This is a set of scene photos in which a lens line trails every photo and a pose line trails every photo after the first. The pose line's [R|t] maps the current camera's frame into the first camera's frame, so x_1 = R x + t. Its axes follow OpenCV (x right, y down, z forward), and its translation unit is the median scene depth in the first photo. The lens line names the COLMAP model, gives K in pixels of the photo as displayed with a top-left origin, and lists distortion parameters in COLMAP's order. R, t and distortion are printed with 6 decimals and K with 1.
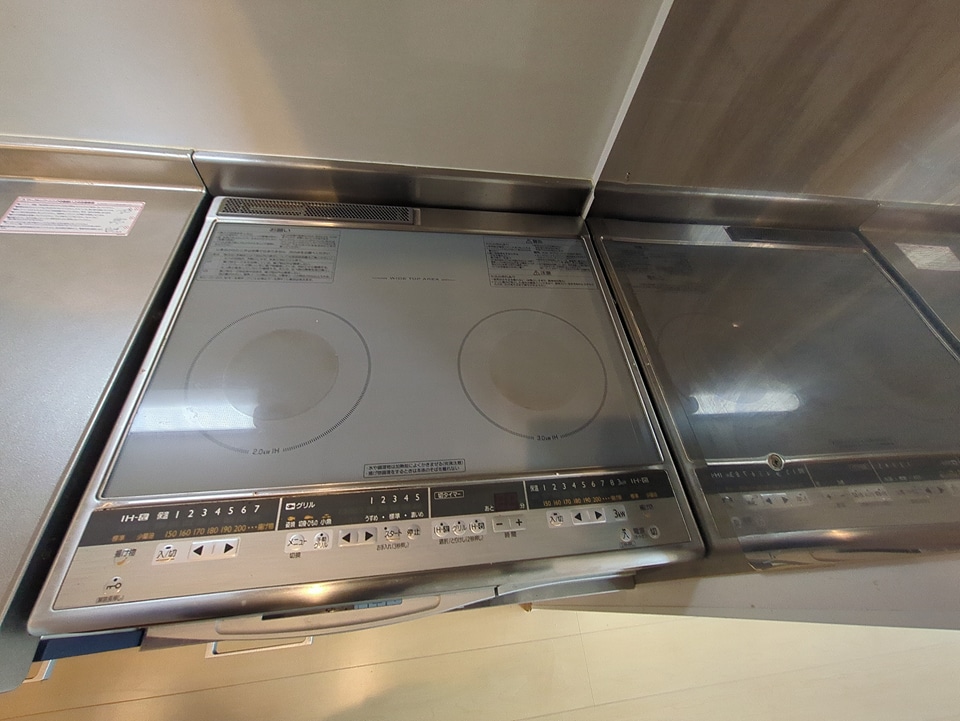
lens RADIAL K [[375.7, 0, 482.3], [0, 375.7, 361.0], [0, 0, 1]] dist [-0.000915, 0.000674]
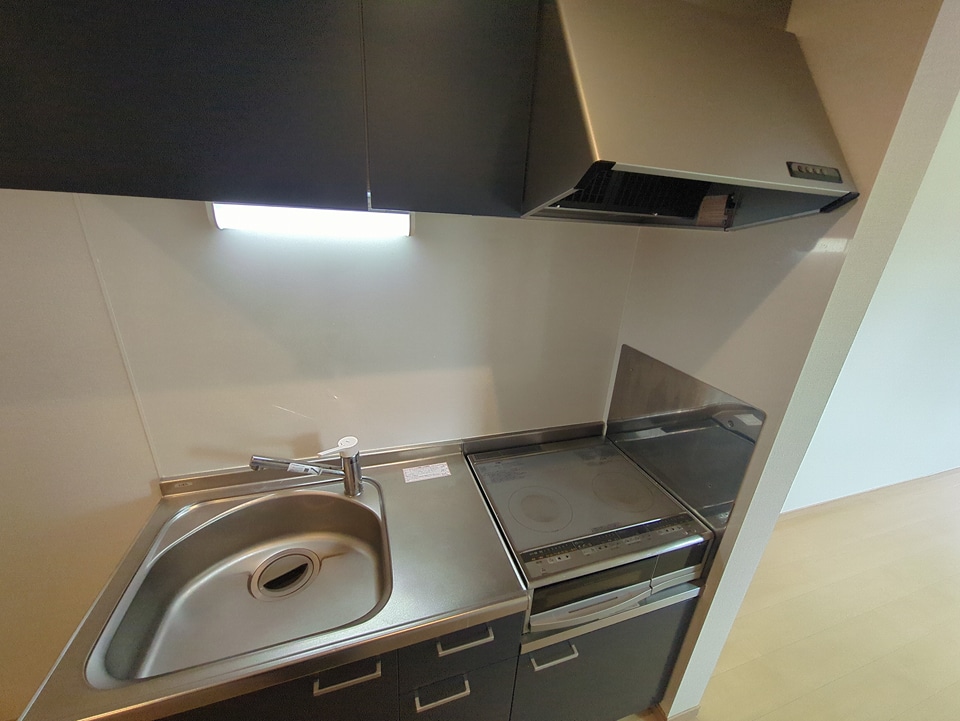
lens RADIAL K [[375.7, 0, 482.3], [0, 375.7, 361.0], [0, 0, 1]] dist [-0.000915, 0.000674]
pose [[0.972214, -0.164579, 0.166473, -0.819201], [0.231164, 0.787107, -0.571862, 0.432503], [-0.036916, 0.594455, 0.803281, -1.173597]]
